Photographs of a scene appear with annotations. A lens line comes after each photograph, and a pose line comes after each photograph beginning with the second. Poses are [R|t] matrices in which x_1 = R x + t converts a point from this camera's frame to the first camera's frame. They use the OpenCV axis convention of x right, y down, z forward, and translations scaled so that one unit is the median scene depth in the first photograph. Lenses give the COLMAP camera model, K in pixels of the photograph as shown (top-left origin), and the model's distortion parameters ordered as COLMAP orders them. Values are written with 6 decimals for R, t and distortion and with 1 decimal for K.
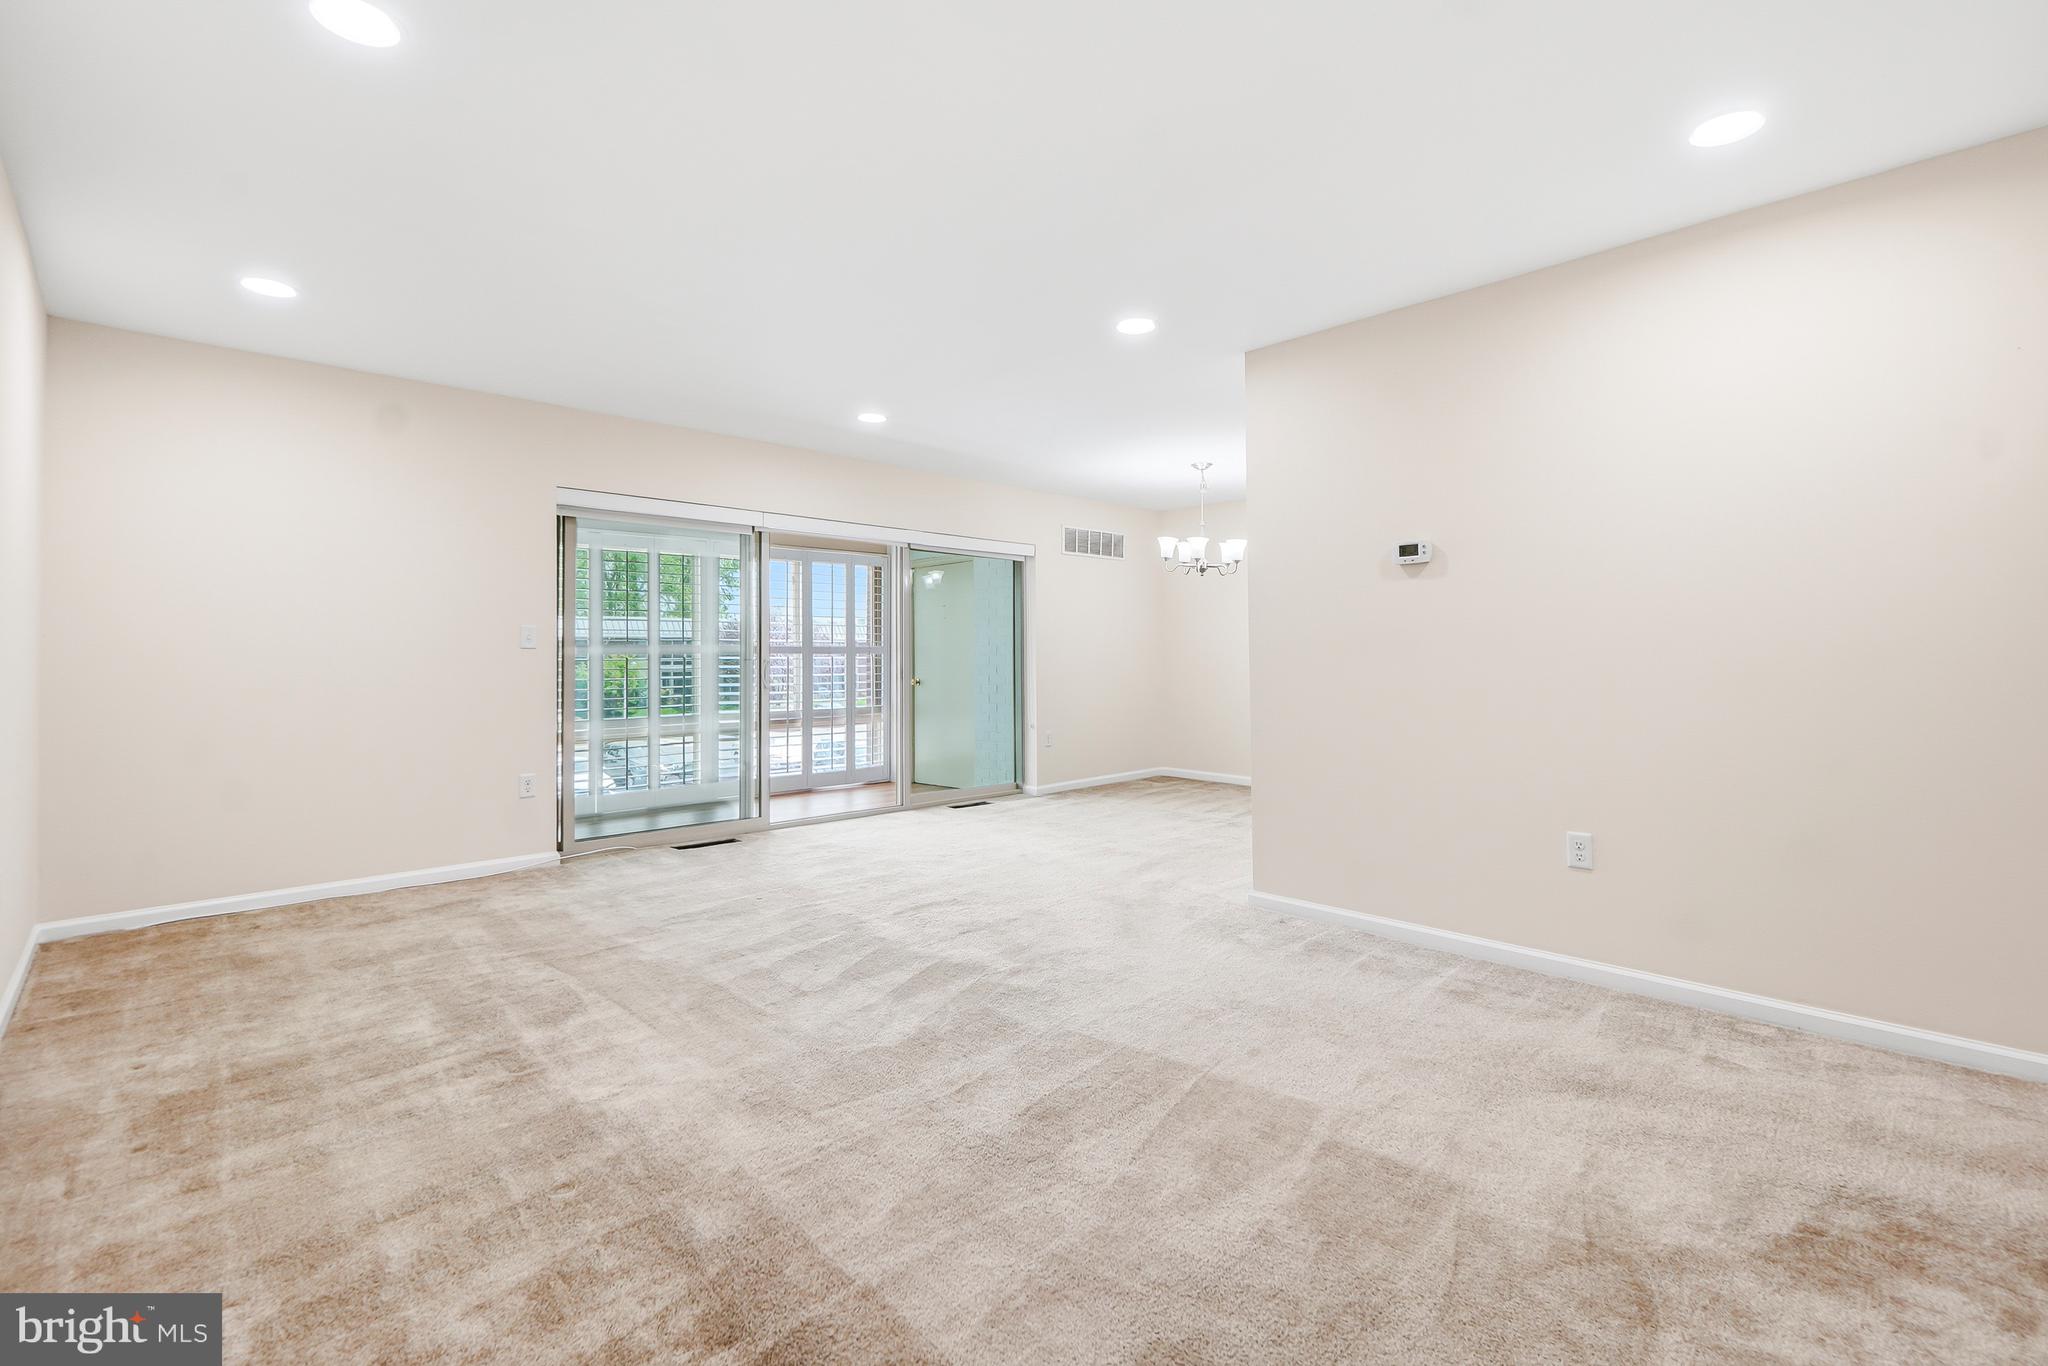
lens RADIAL K [[908.6, 0, 1032.5], [0, 908.6, 675.6], [0, 0, 1]] dist [0.017051, 0.000005]
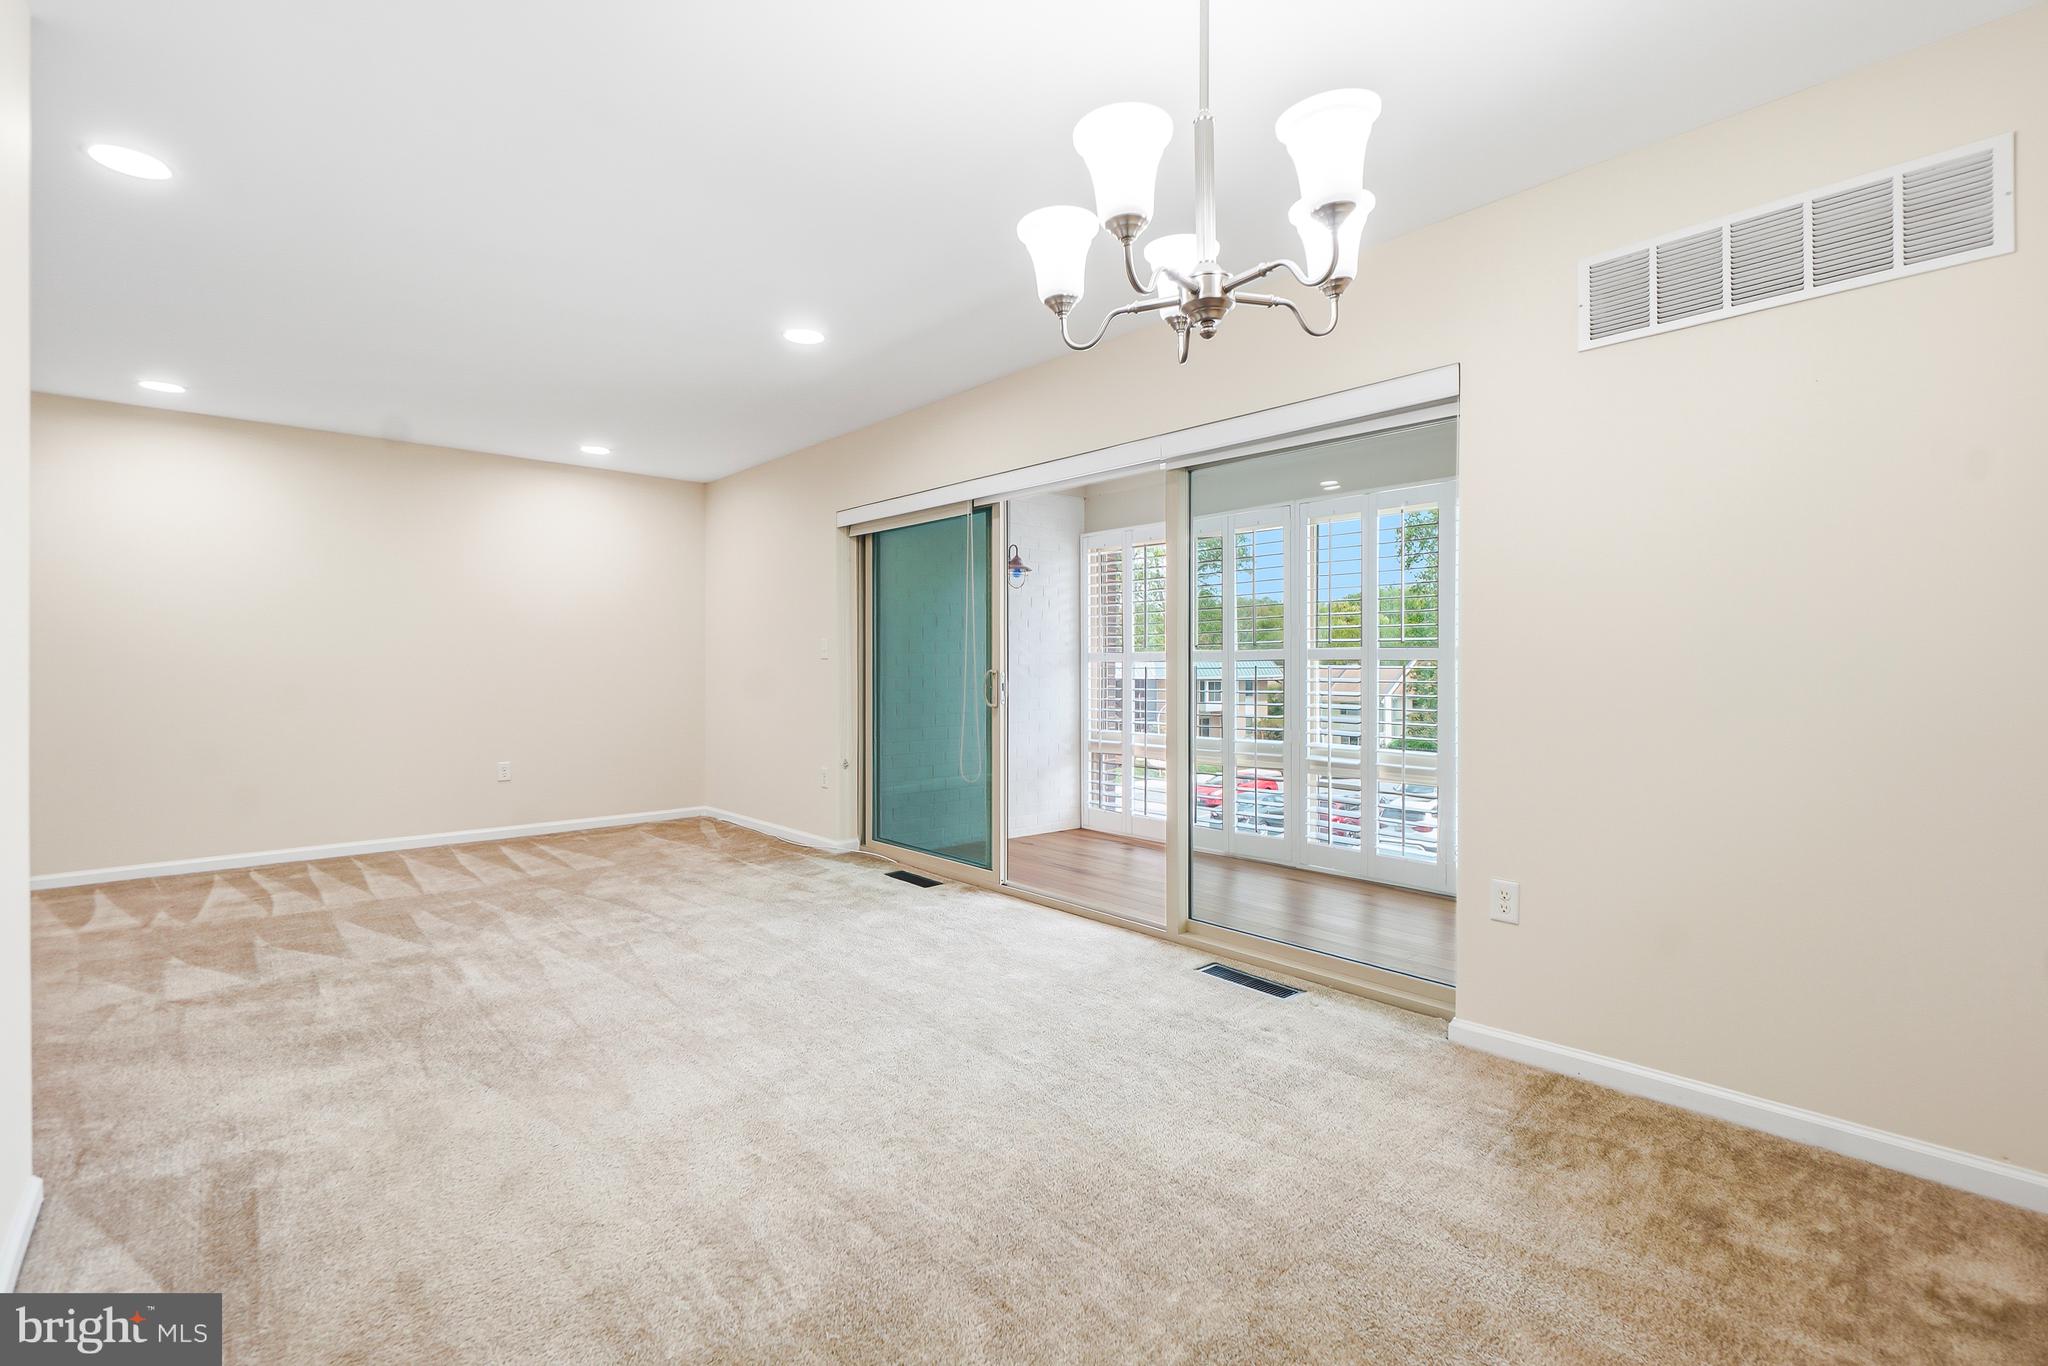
lens RADIAL K [[905.1, 0, 1041.7], [0, 905.1, 692.9], [0, 0, 1]] dist [0.000581, -0.000514]
pose [[-0.018154, 0.036842, -0.999156, 0.440711], [-0.019536, 0.999117, 0.037195, -0.024942], [0.999644, 0.020195, -0.017418, 0.973283]]
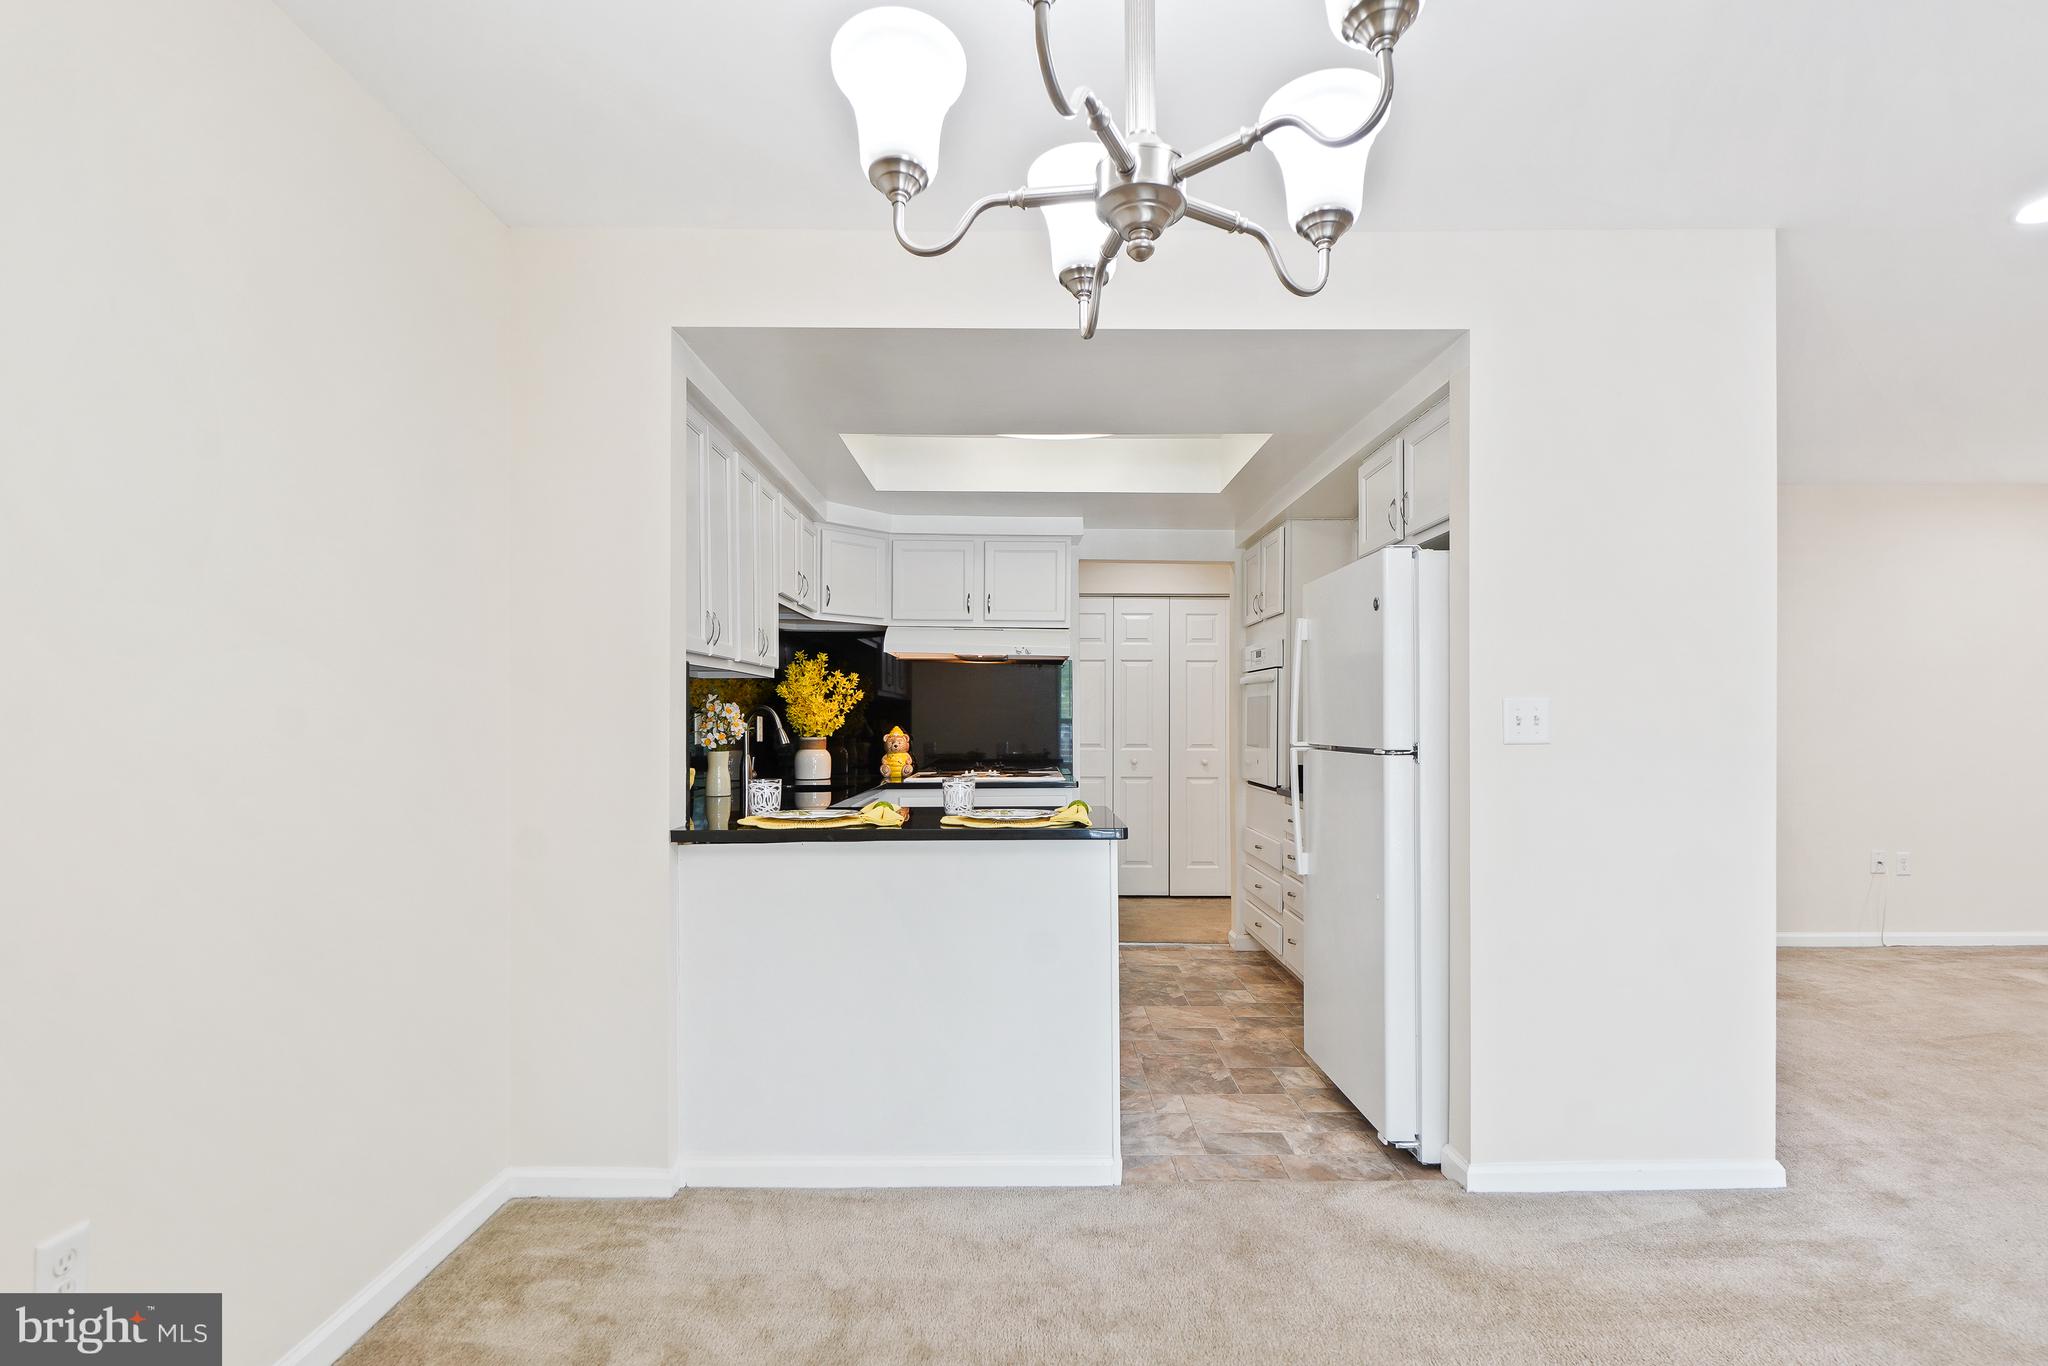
lens RADIAL K [[995.0, 0, 1025.6], [0, 995.0, 729.9], [0, 0, 1]] dist [0.001641, -0.000548]
pose [[-0.718007, -0.000794, 0.696035, 0.087197], [0.018137, 0.999638, 0.019850, -0.037811], [-0.695799, 0.026877, -0.717733, 1.143075]]
